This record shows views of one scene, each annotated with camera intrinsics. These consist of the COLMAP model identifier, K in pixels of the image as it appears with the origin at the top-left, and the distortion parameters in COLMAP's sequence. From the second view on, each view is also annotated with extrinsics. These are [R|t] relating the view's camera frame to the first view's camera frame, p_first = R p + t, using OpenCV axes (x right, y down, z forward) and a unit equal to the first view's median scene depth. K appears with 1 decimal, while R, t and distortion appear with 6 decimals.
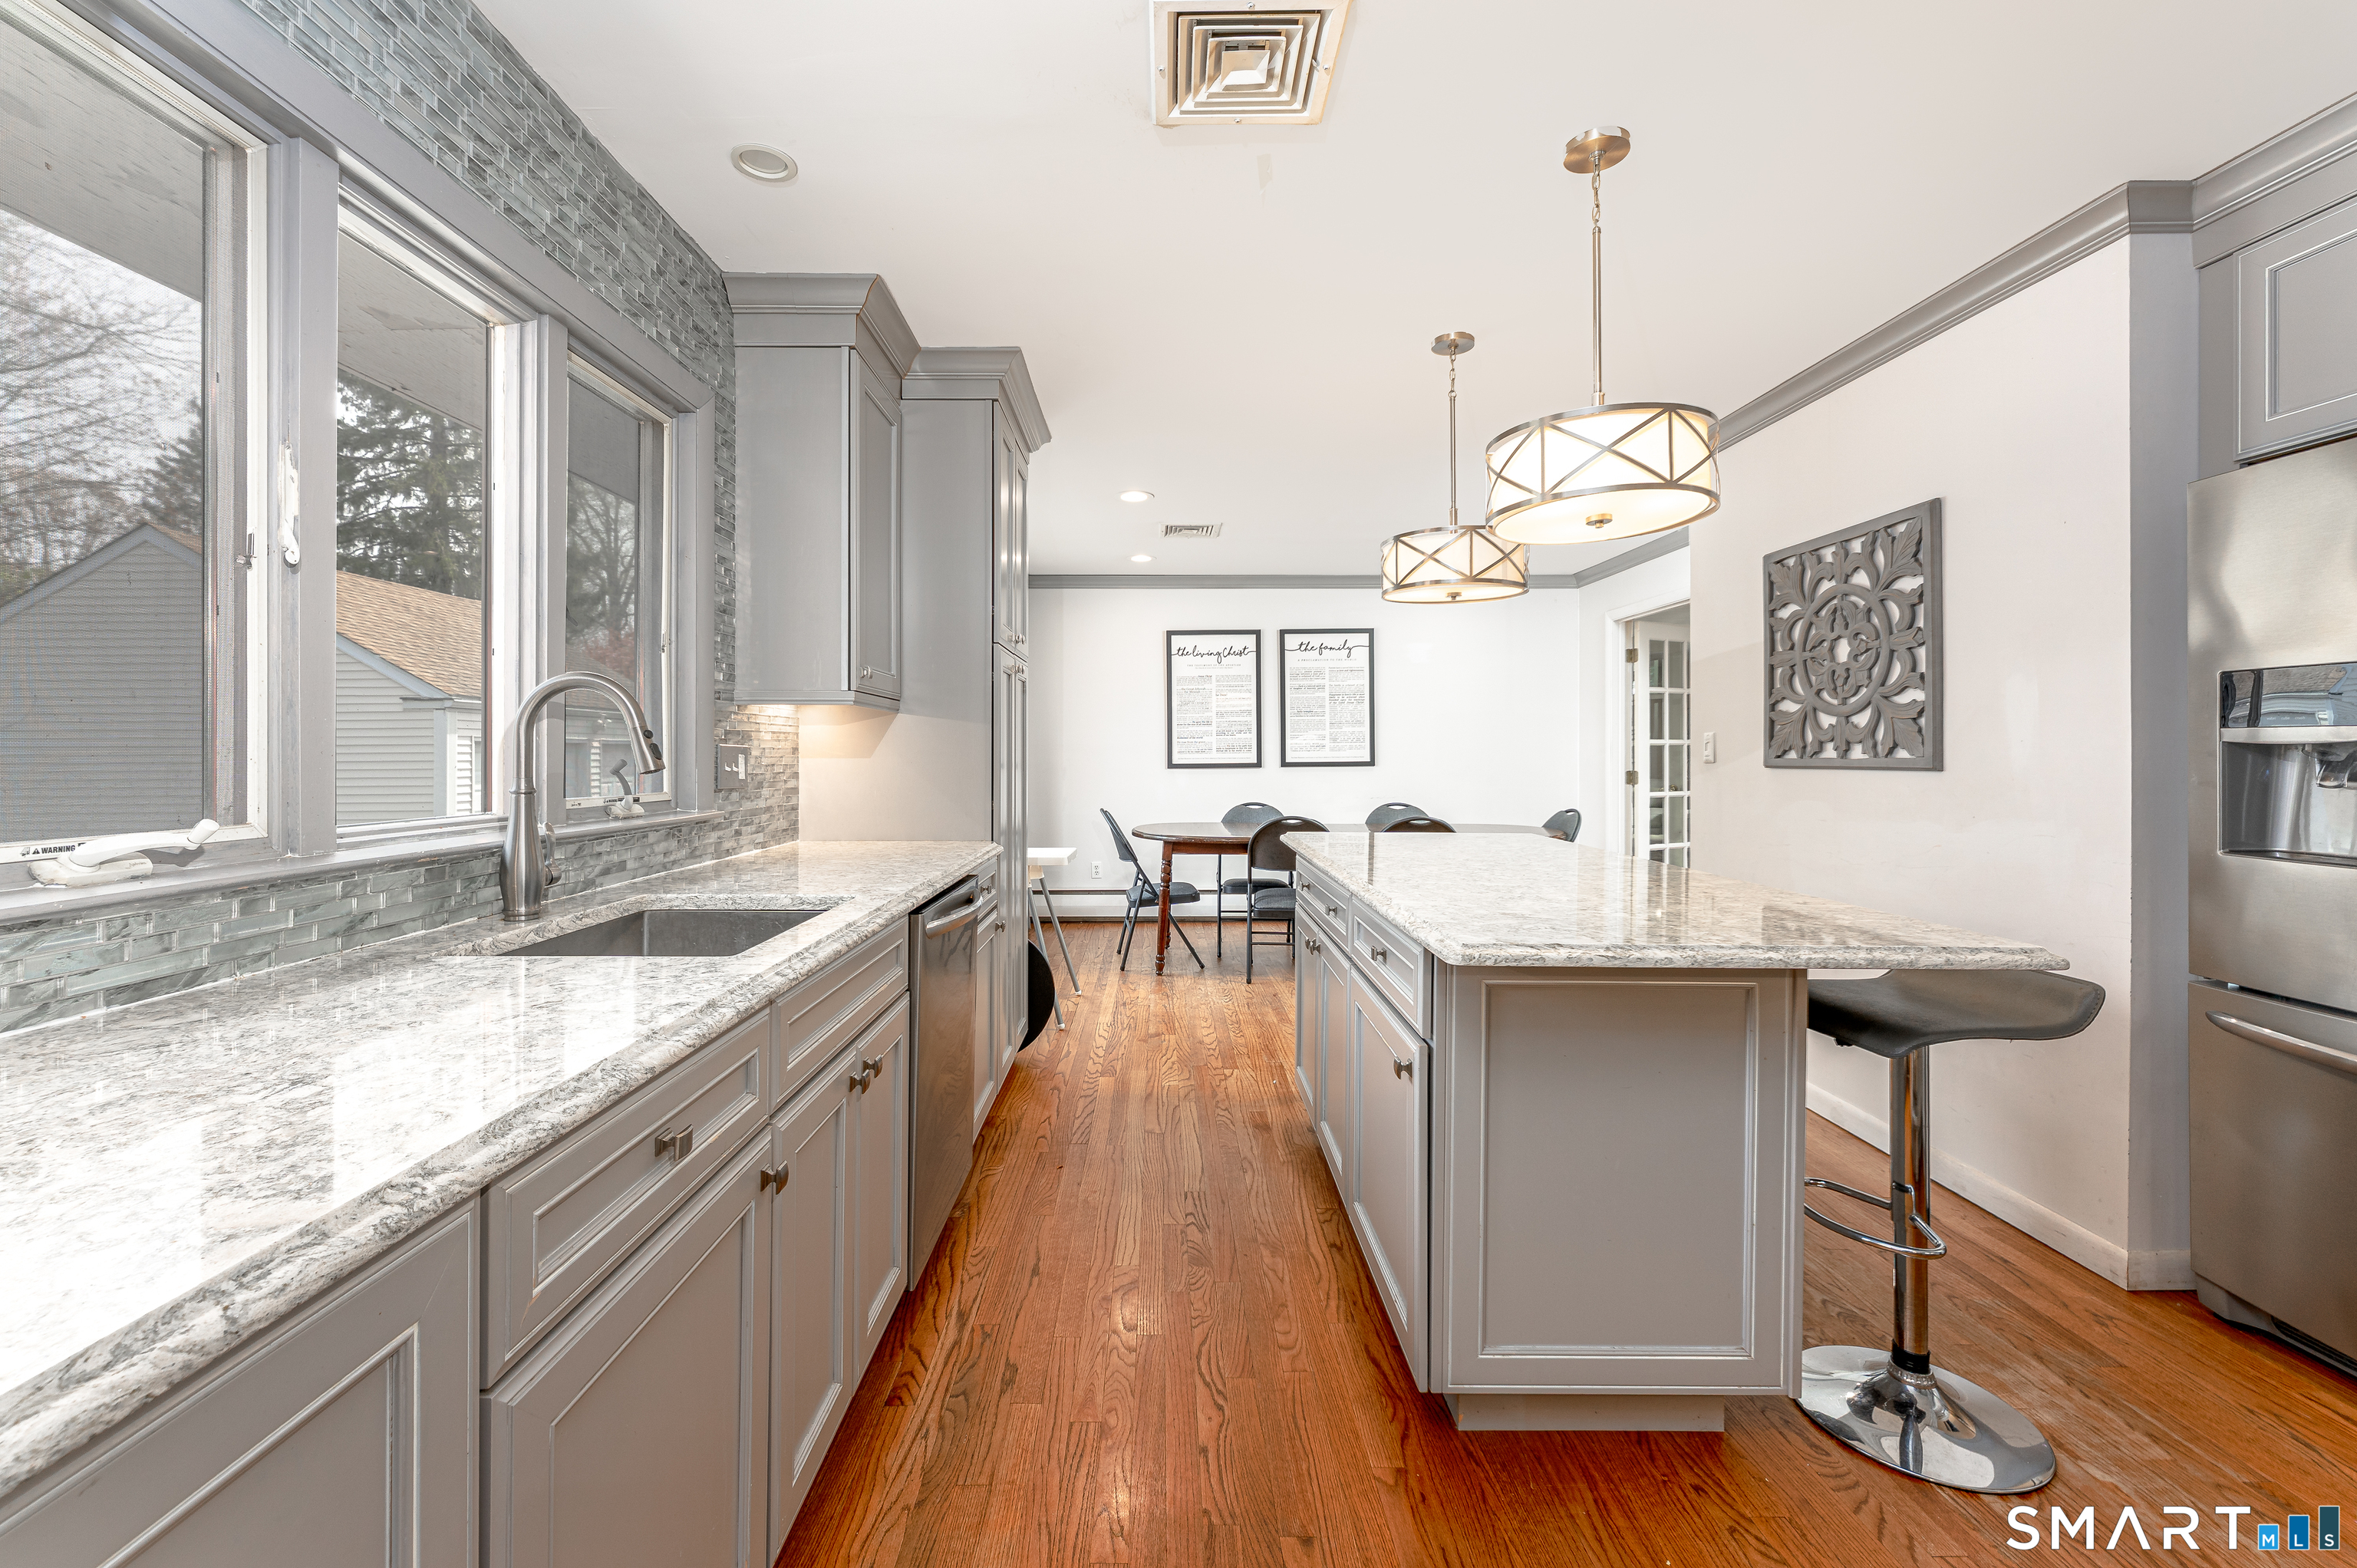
lens RADIAL K [[953.6, 0, 1181.9], [0, 953.6, 752.9], [0, 0, 1]] dist [-0.001435, -0.000238]
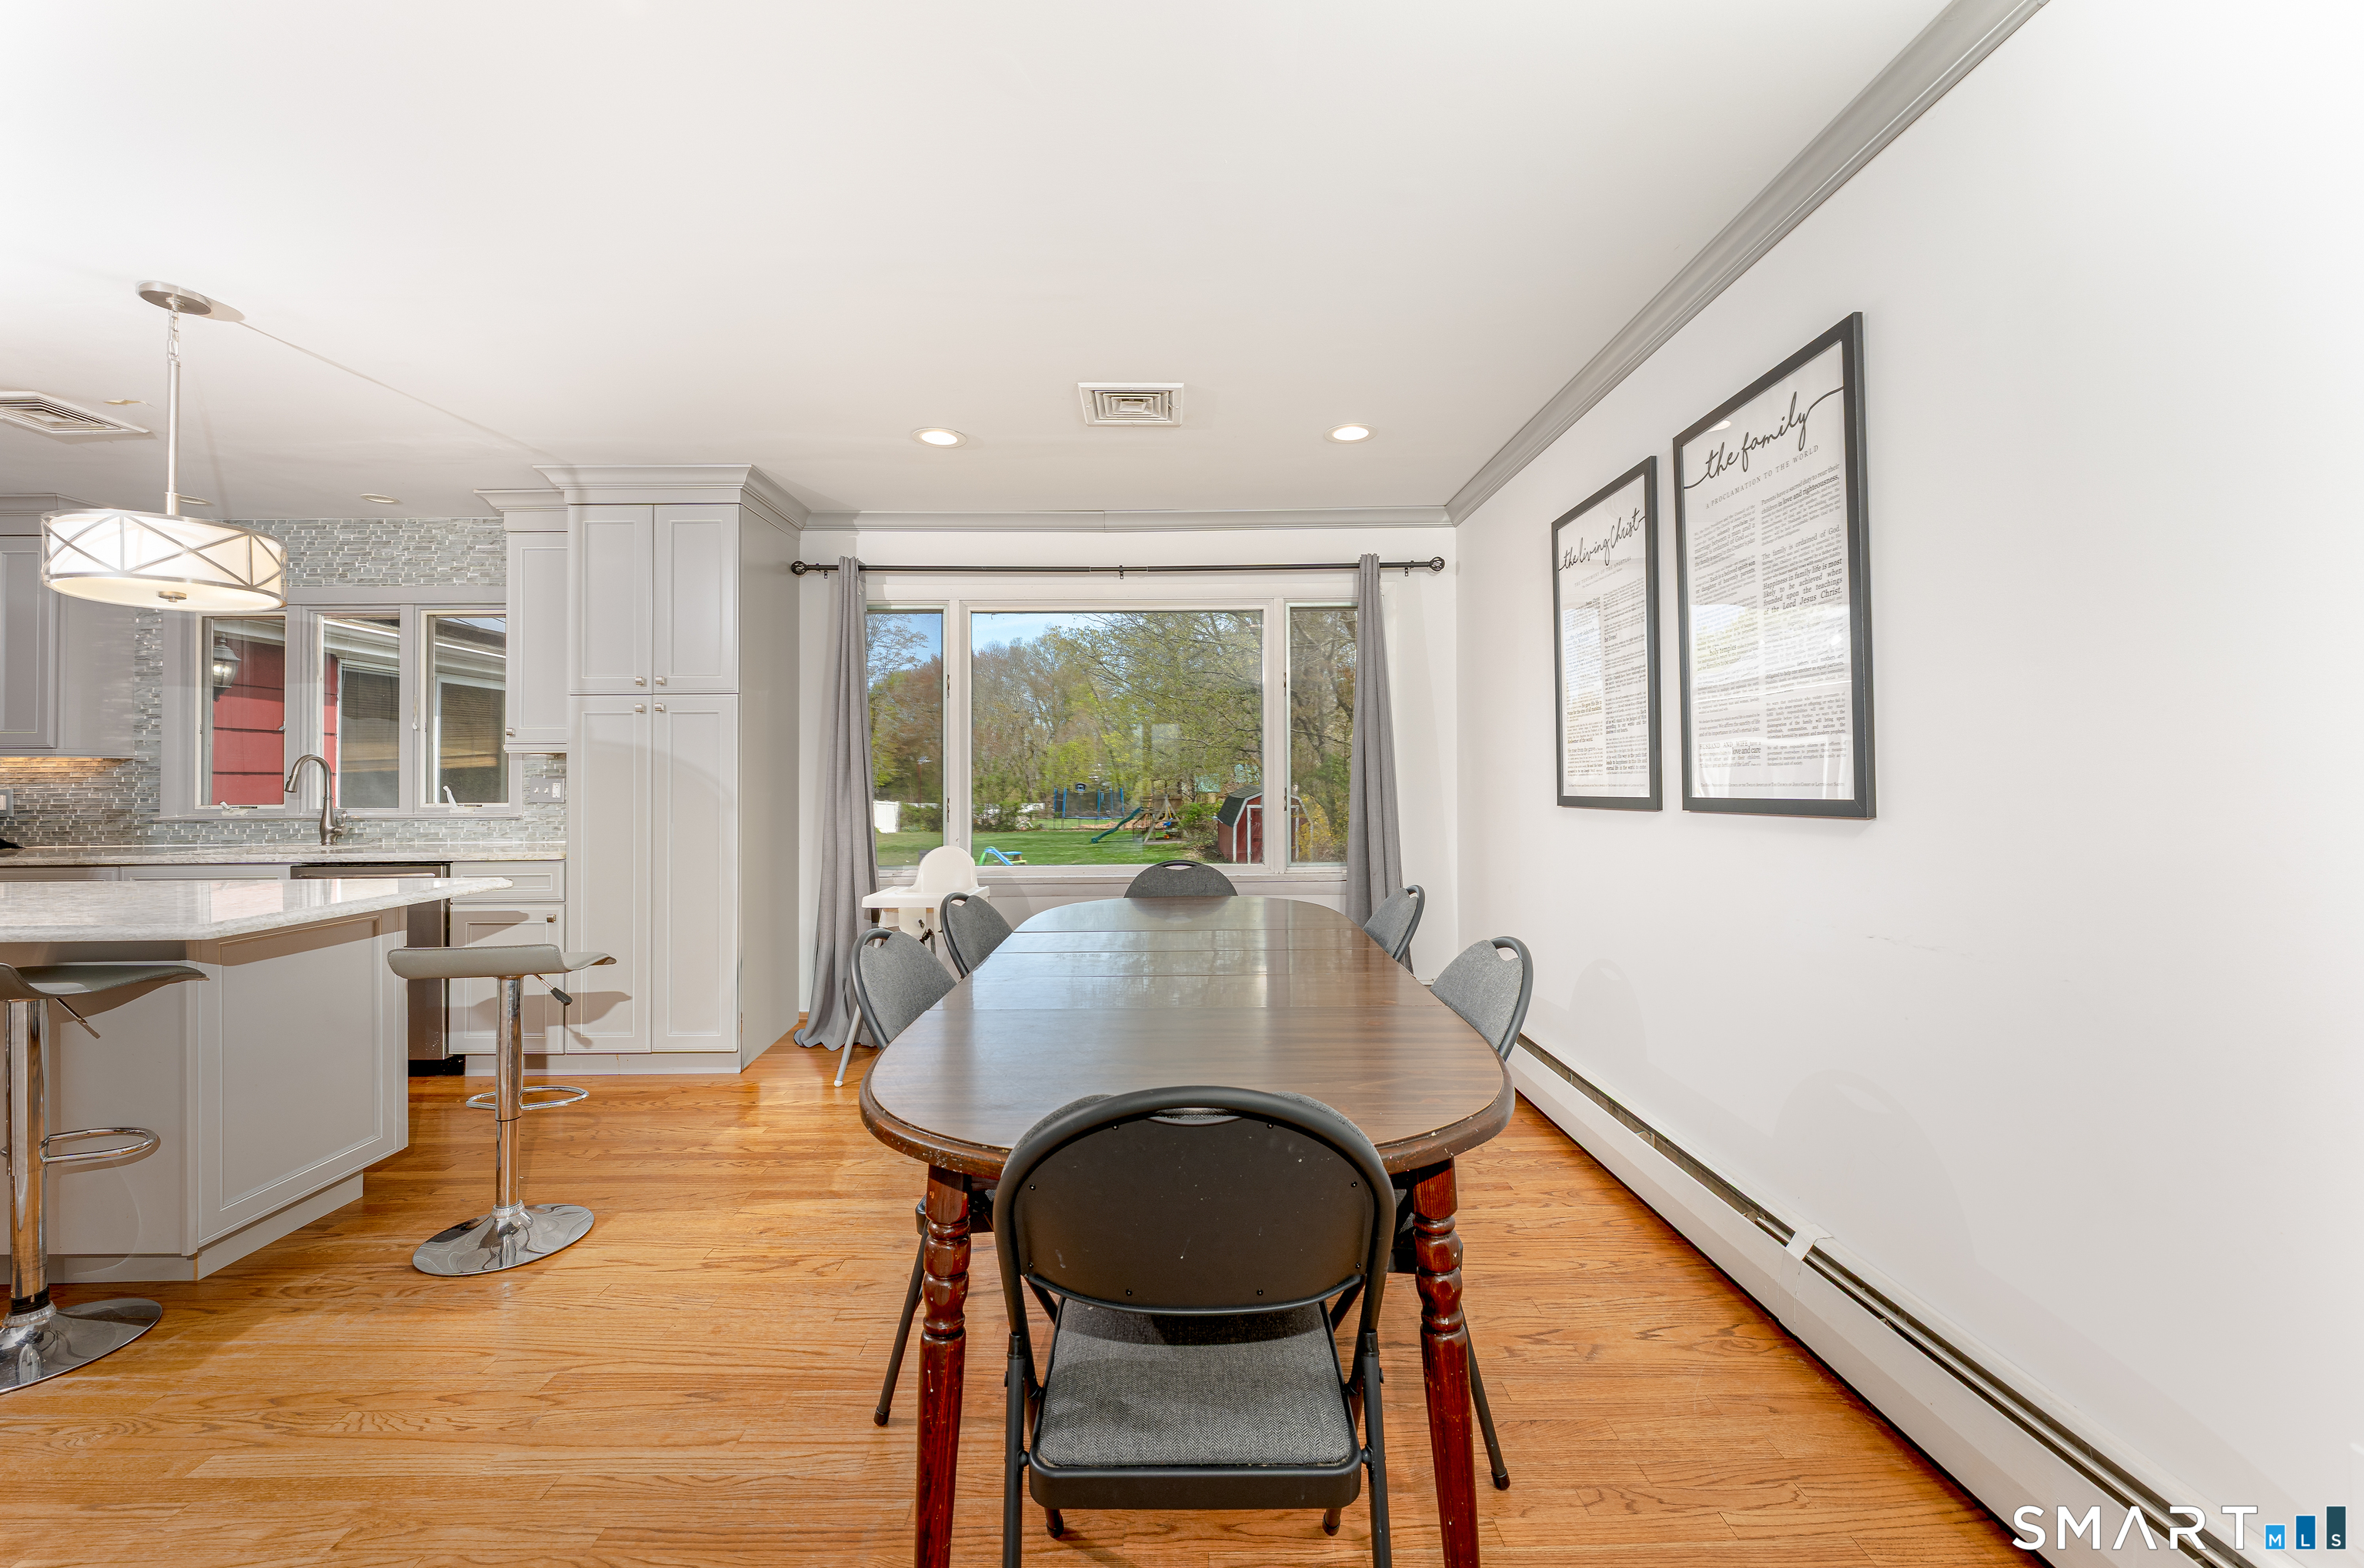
lens RADIAL K [[979.2, 0, 1184.3], [0, 979.2, 750.1], [0, 0, 1]] dist [0.001358, 0.000146]
pose [[-0.020898, -0.027191, -0.999412, 0.485368], [0.010706, 0.999567, -0.027419, -0.000137], [0.999724, -0.011273, -0.020598, 0.815487]]
